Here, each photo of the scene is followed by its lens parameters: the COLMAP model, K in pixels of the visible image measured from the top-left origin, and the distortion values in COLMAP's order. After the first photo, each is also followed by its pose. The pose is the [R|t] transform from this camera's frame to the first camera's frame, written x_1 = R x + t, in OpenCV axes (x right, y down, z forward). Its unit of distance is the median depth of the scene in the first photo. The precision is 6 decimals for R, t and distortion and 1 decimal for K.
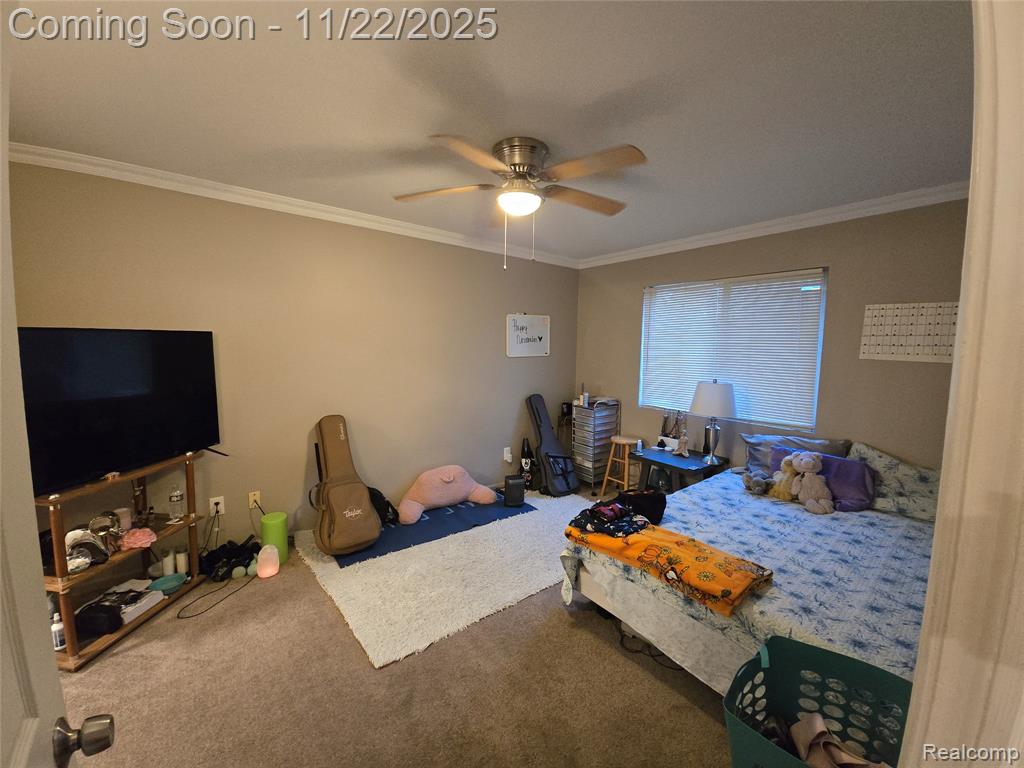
lens RADIAL K [[415.4, 0, 511.7], [0, 415.4, 384.8], [0, 0, 1]] dist [0.010143, -0.008585]
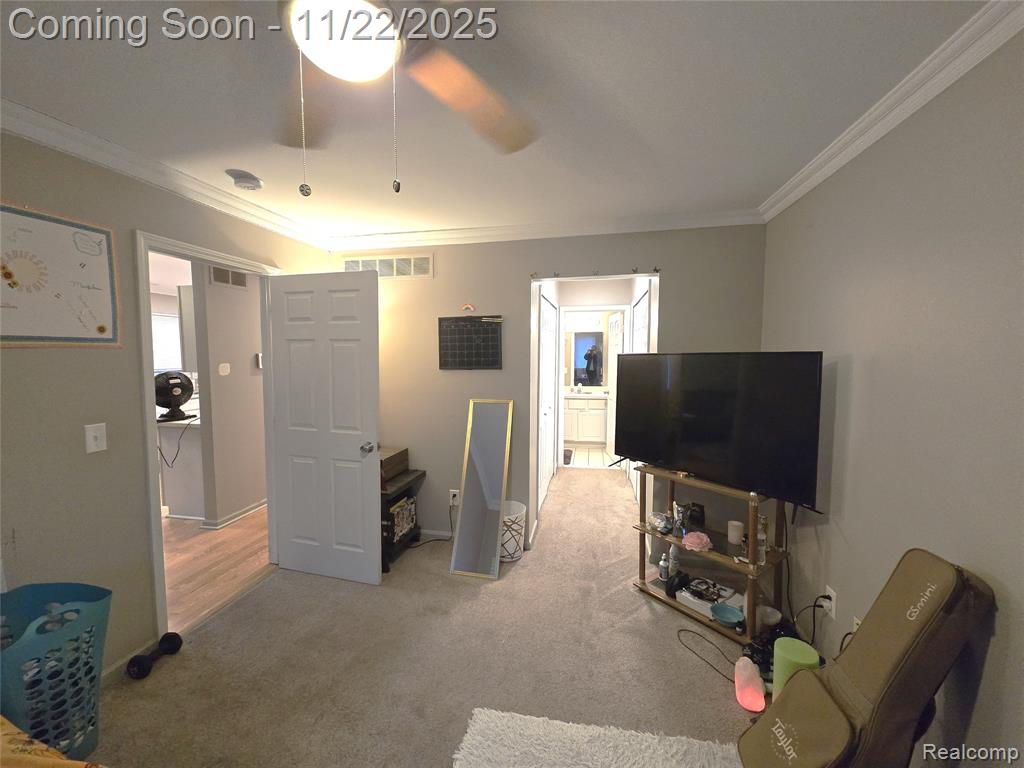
lens RADIAL K [[415.4, 0, 511.7], [0, 415.4, 384.8], [0, 0, 1]] dist [0.010143, -0.008585]
pose [[-0.755883, 0.041717, -0.653376, 0.177996], [-0.067551, 0.987672, 0.141210, -0.164246], [0.651212, 0.150874, -0.743747, 1.453353]]
